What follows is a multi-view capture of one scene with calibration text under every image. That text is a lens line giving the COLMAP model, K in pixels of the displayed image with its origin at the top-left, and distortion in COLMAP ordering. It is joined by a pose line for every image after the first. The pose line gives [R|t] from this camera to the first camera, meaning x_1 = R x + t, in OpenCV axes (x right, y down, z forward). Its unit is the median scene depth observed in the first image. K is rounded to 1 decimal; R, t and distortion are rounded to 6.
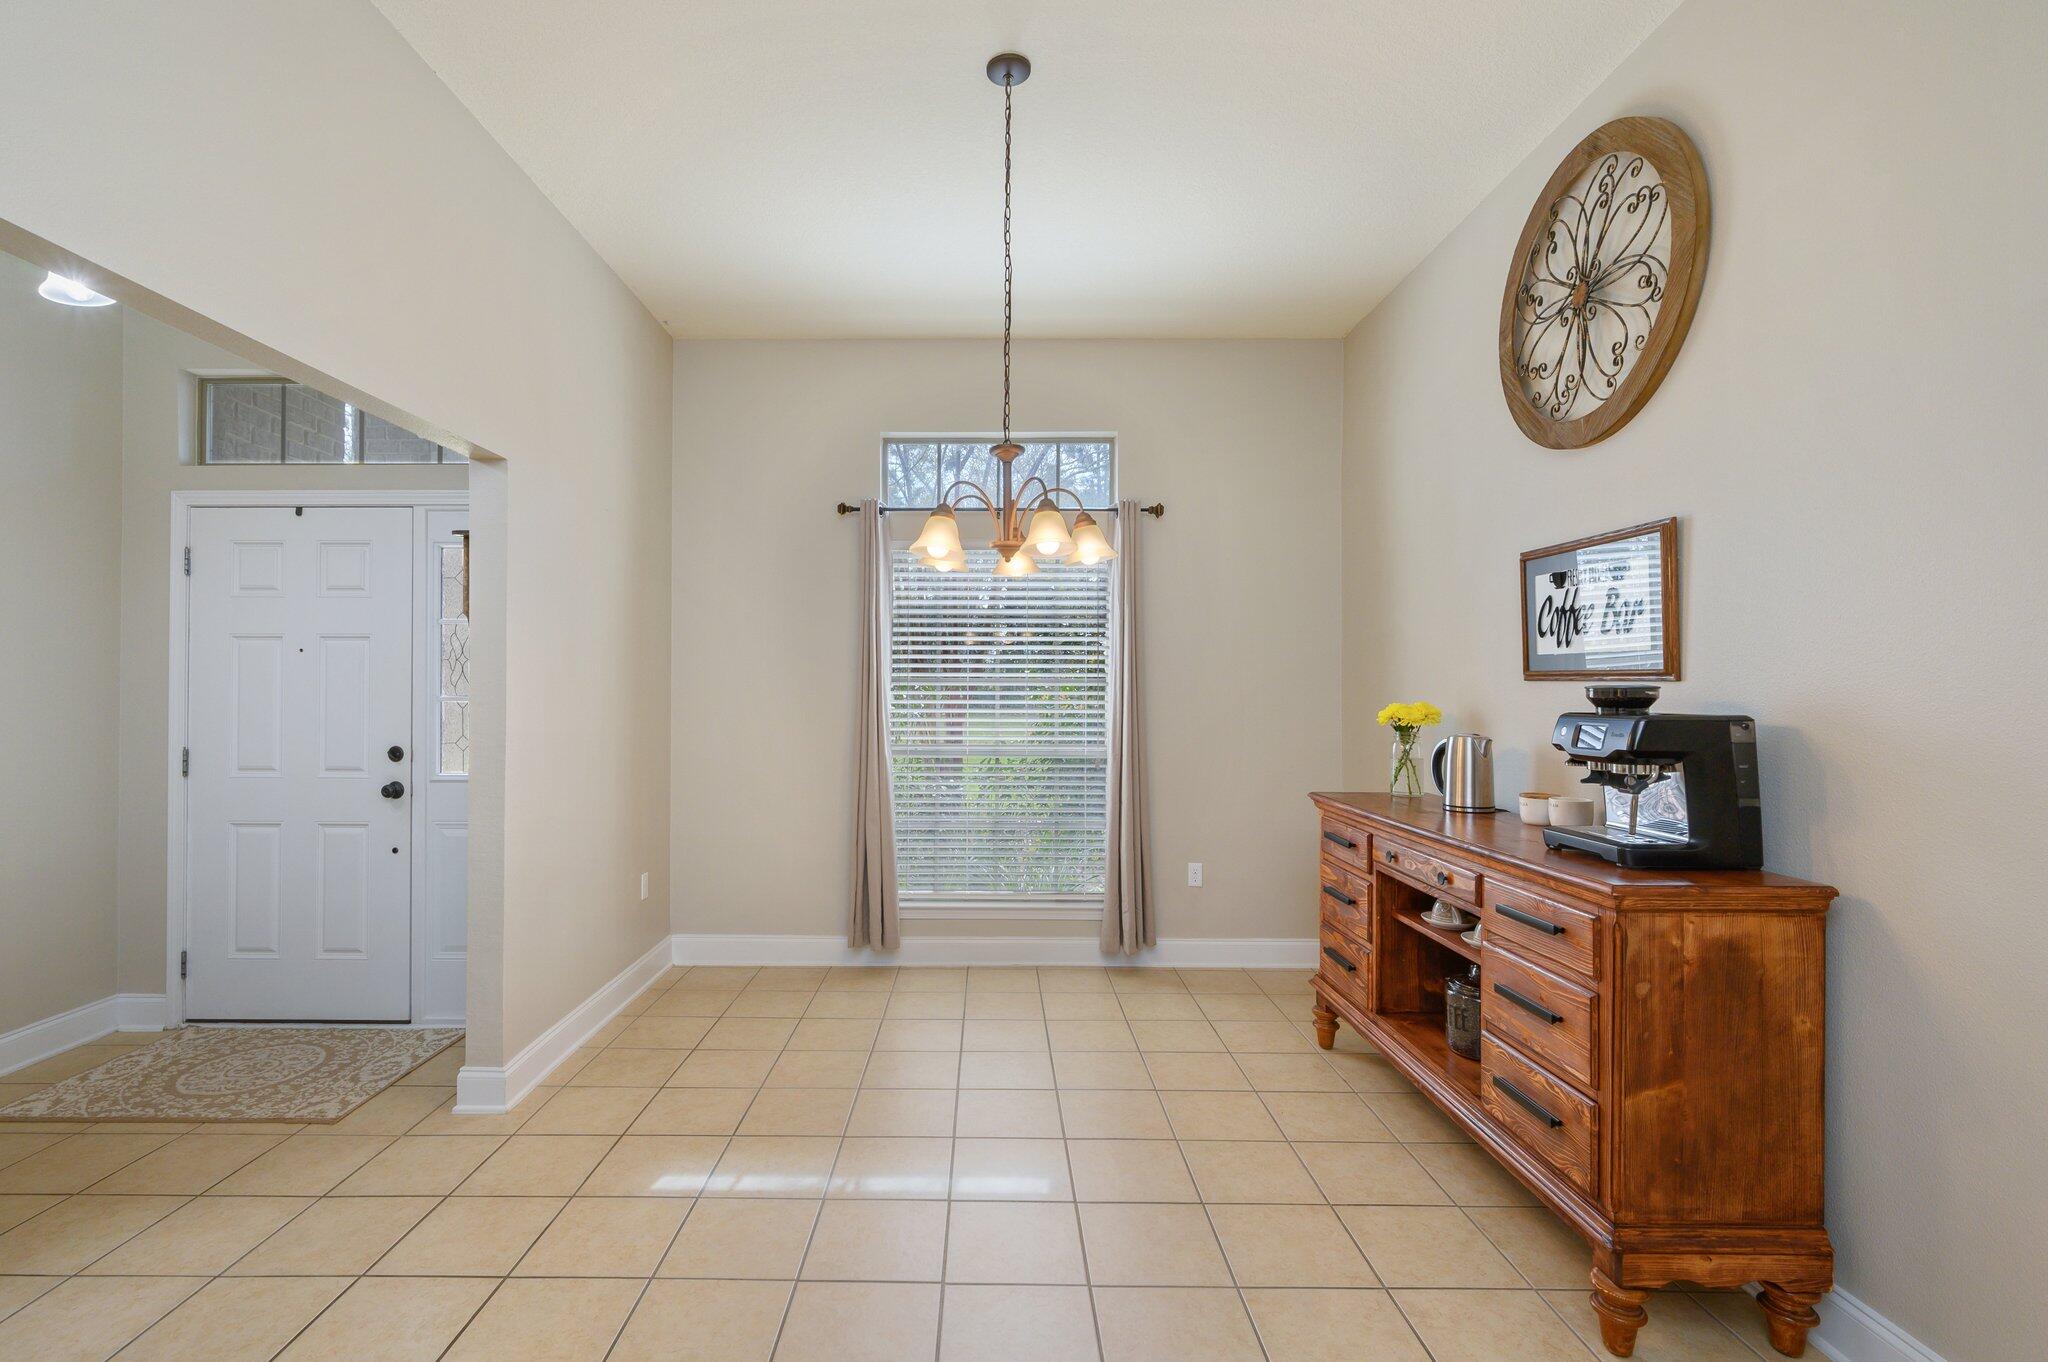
lens RADIAL K [[949.9, 0, 1024.0], [0, 949.9, 681.0], [0, 0, 1]] dist [-0.000884, -0.000223]
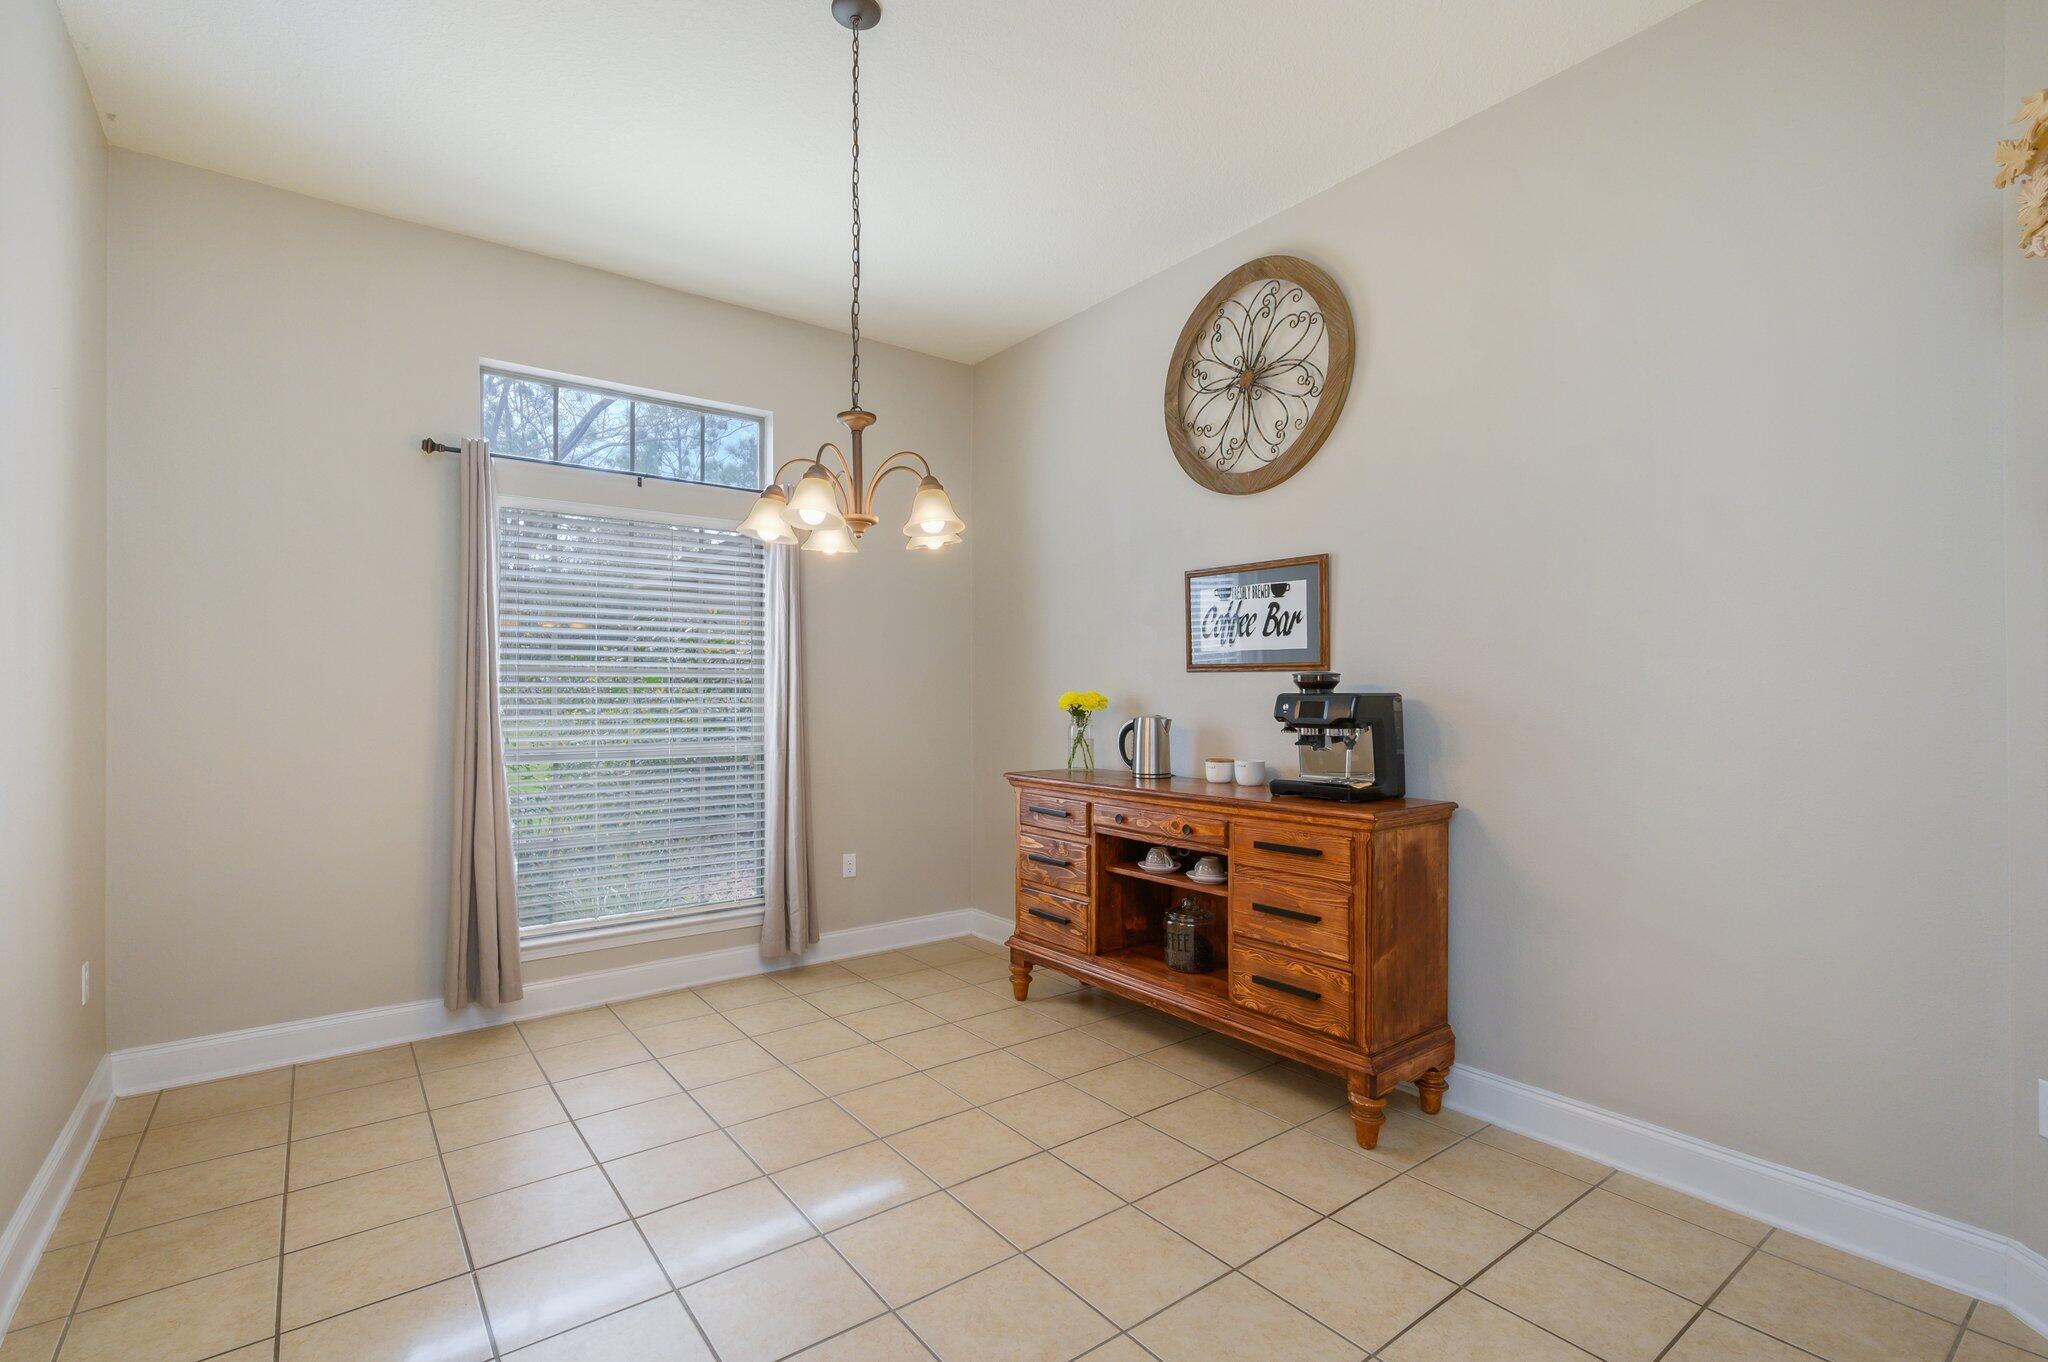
lens RADIAL K [[930.6, 0, 1024.9], [0, 930.6, 688.7], [0, 0, 1]] dist [0.001652, 0.000350]
pose [[0.785458, 0.000351, 0.618915, -0.449146], [-0.002117, 0.999996, 0.002120, 0.021407], [-0.618912, -0.002975, 0.785455, 0.171360]]
